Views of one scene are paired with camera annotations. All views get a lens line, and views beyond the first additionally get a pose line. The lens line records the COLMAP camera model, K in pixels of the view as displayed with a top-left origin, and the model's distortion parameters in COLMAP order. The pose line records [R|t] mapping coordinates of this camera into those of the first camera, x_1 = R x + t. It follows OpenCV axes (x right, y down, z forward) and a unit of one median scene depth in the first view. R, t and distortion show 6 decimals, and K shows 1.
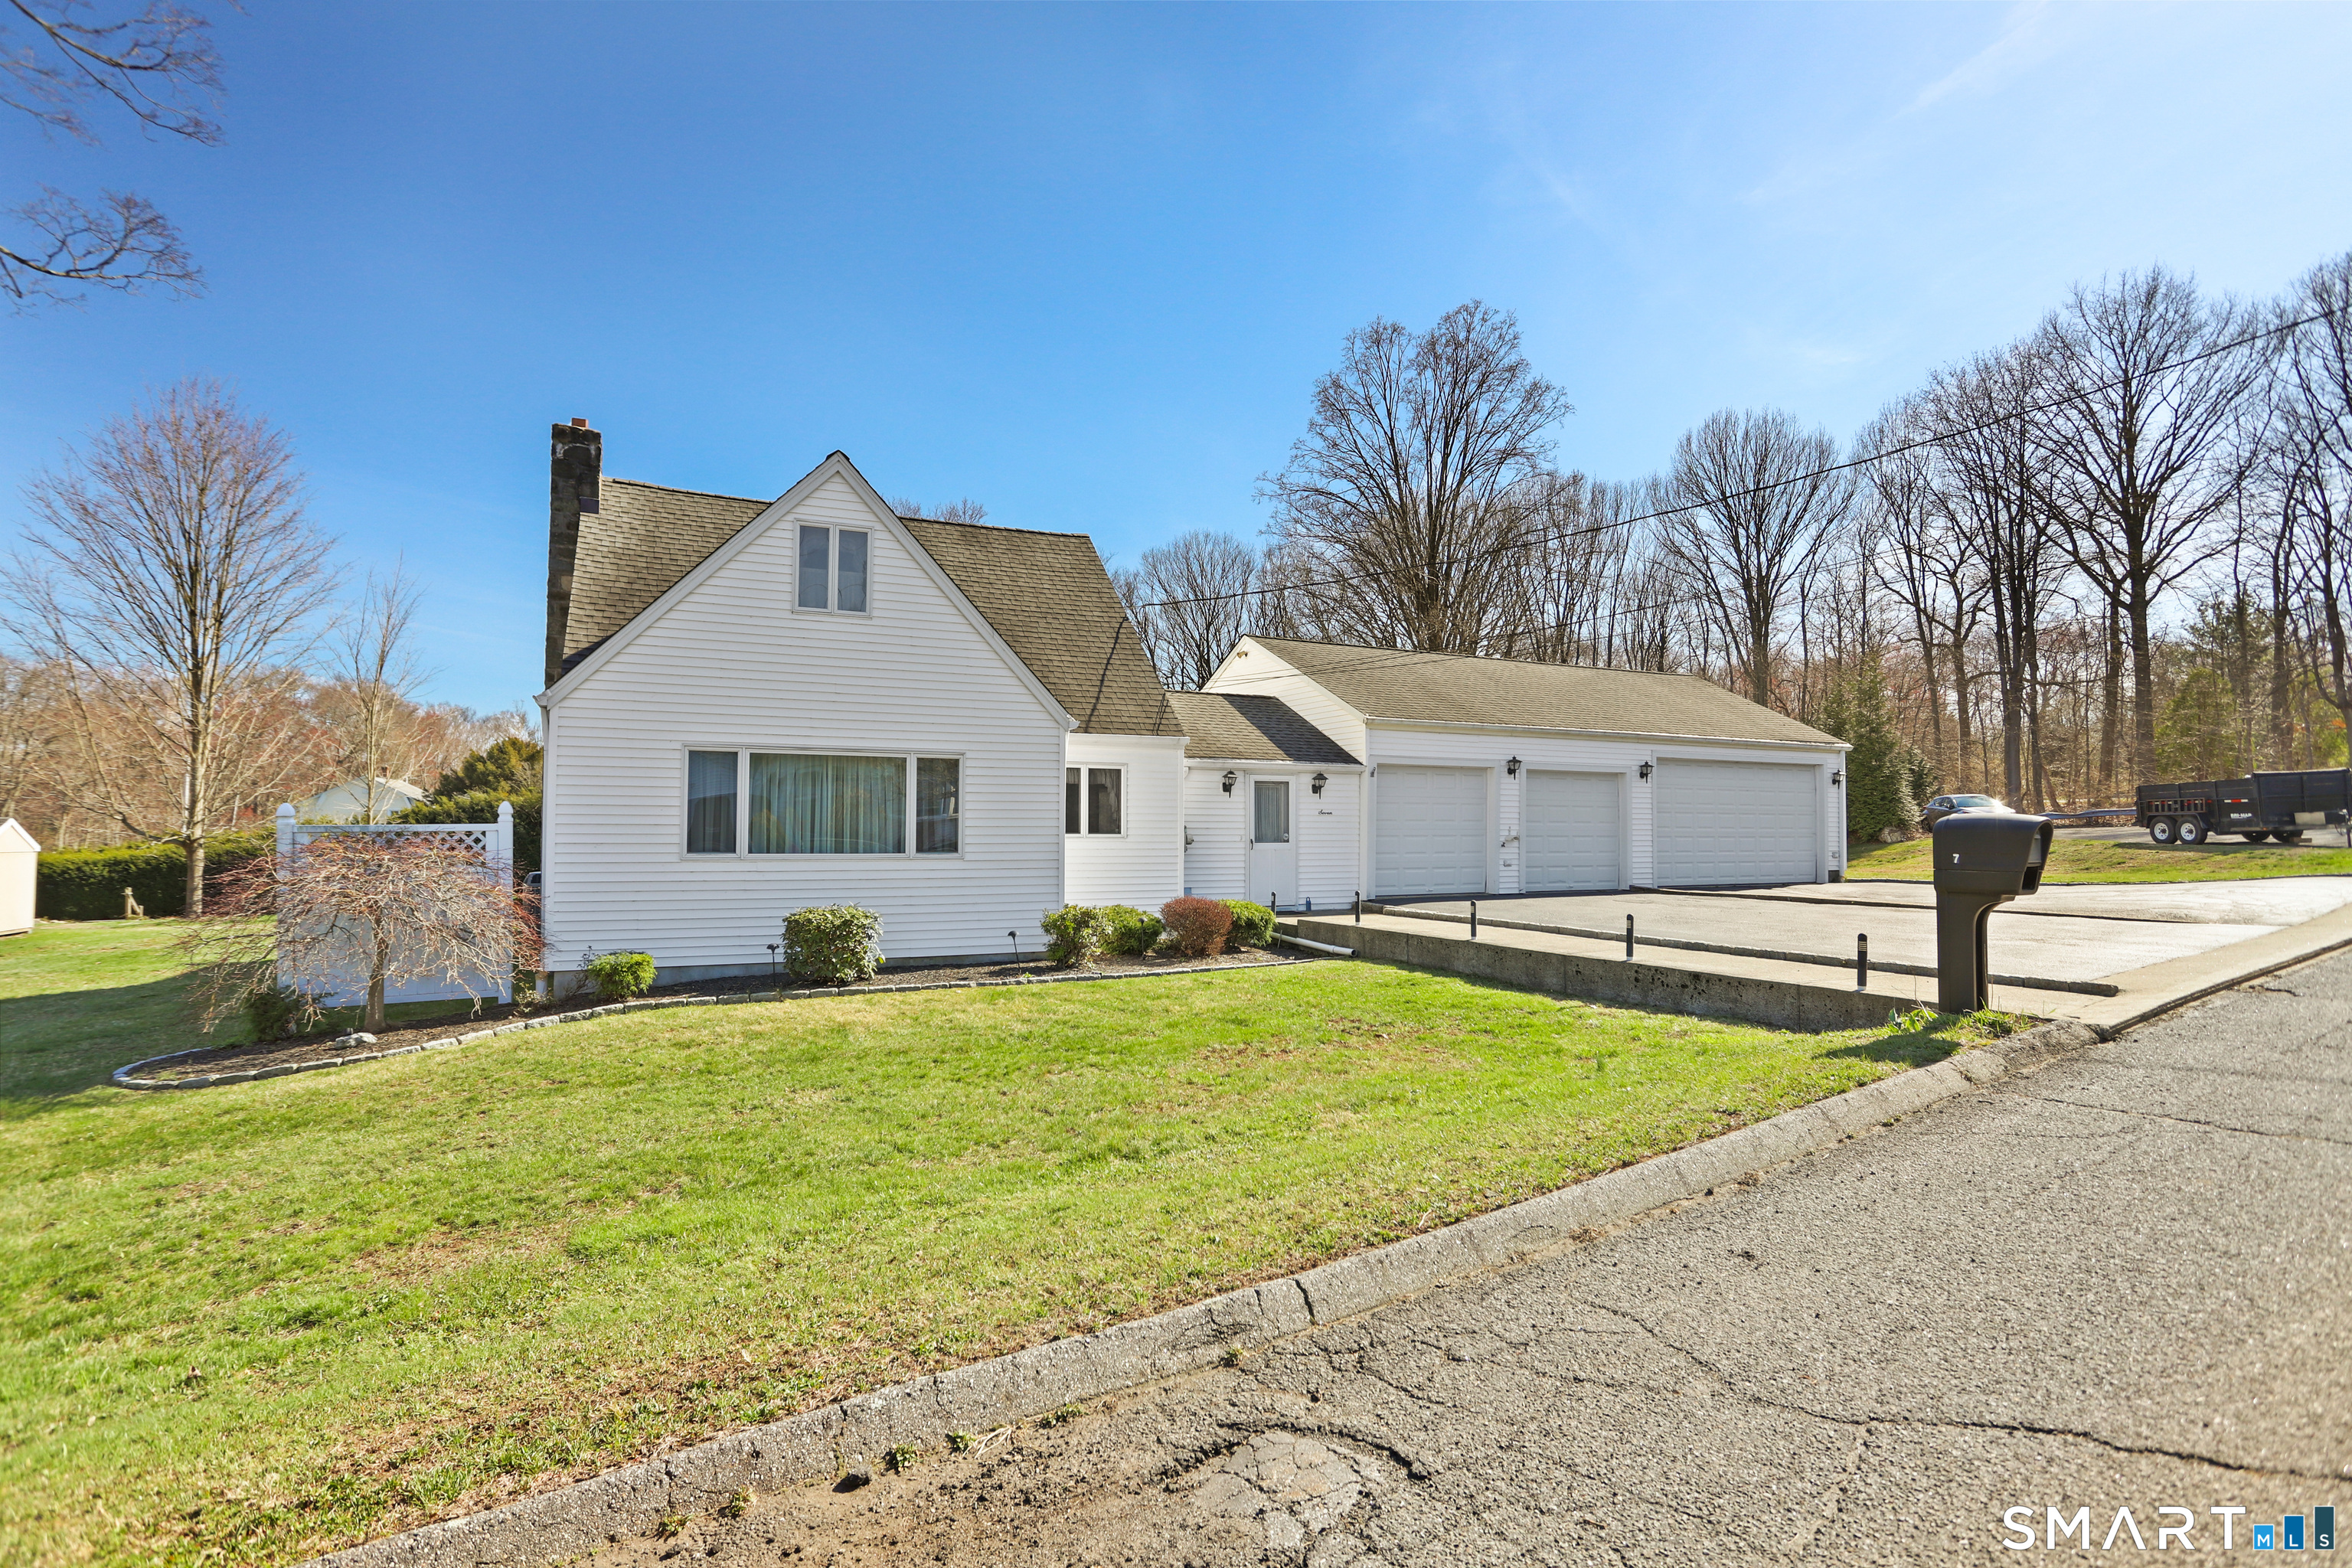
lens RADIAL K [[1135.7, 0, 1171.2], [0, 1135.7, 787.3], [0, 0, 1]] dist [-0.066647, 0.043811]
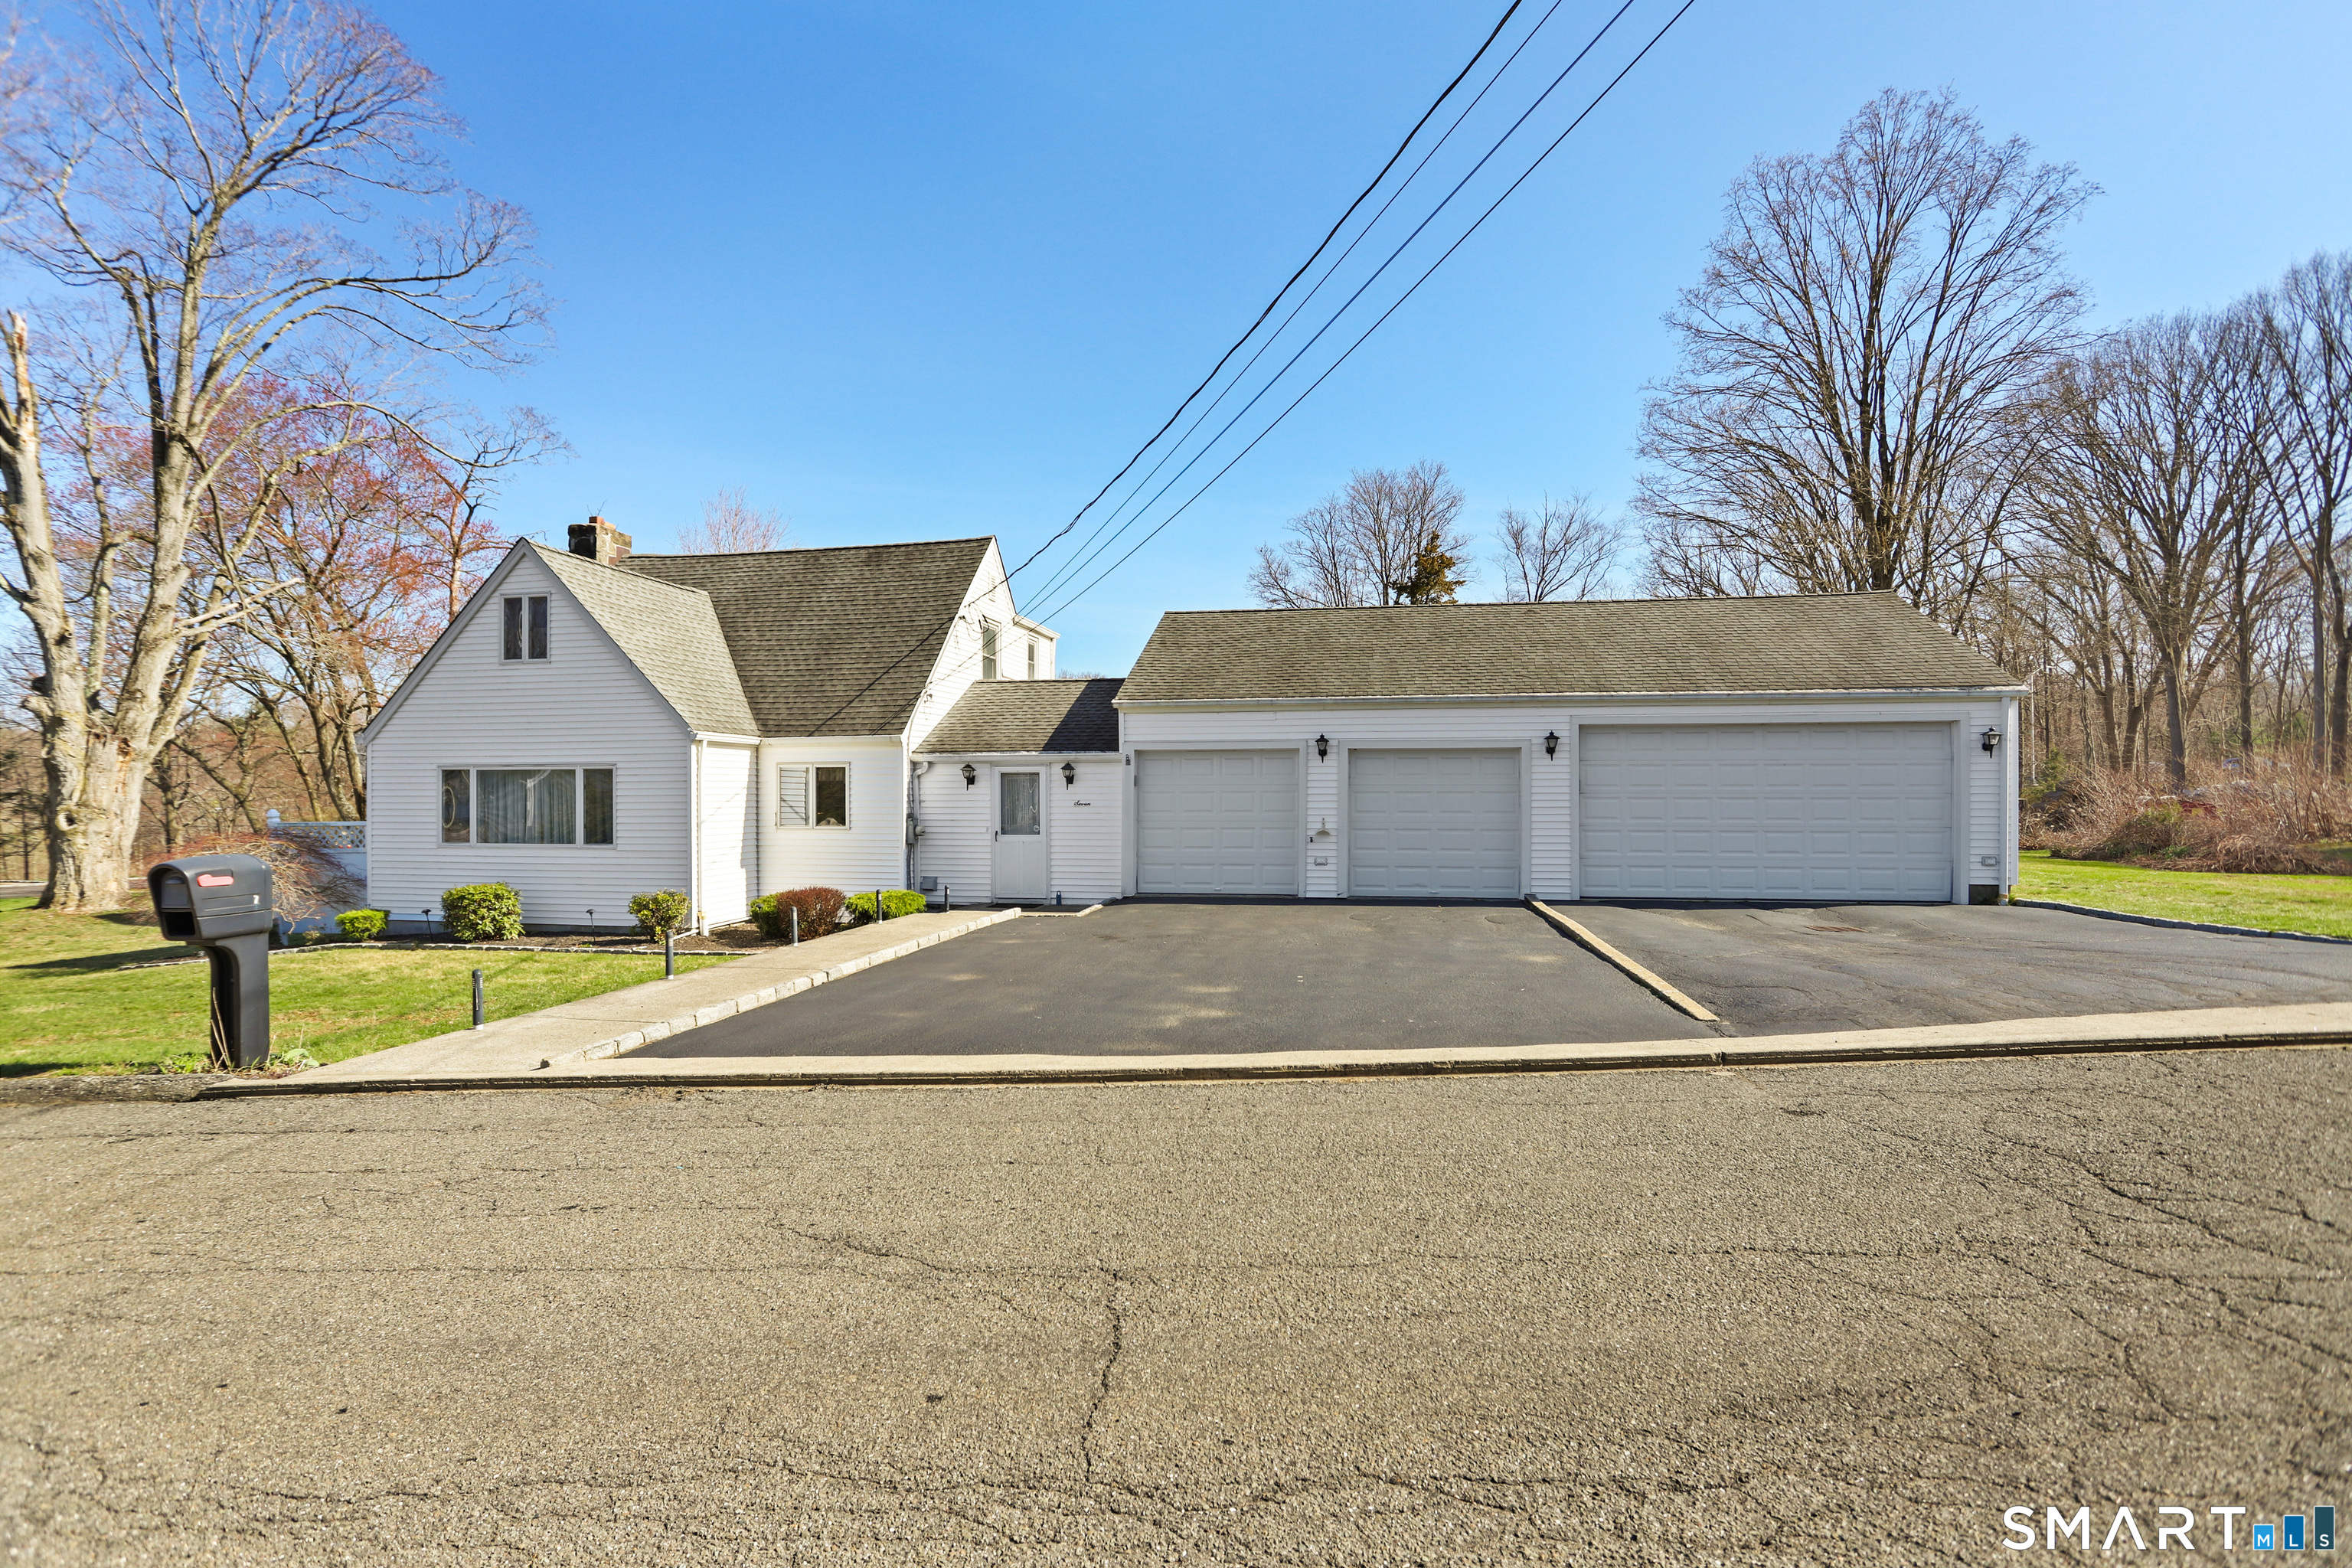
lens RADIAL K [[1135.7, 0, 1171.2], [0, 1135.7, 787.3], [0, 0, 1]] dist [-0.066647, 0.043811]
pose [[0.807570, -0.007074, -0.589729, 0.850771], [0.027653, 0.999282, 0.025881, -0.015999], [0.589123, -0.037209, 0.807186, 0.302396]]
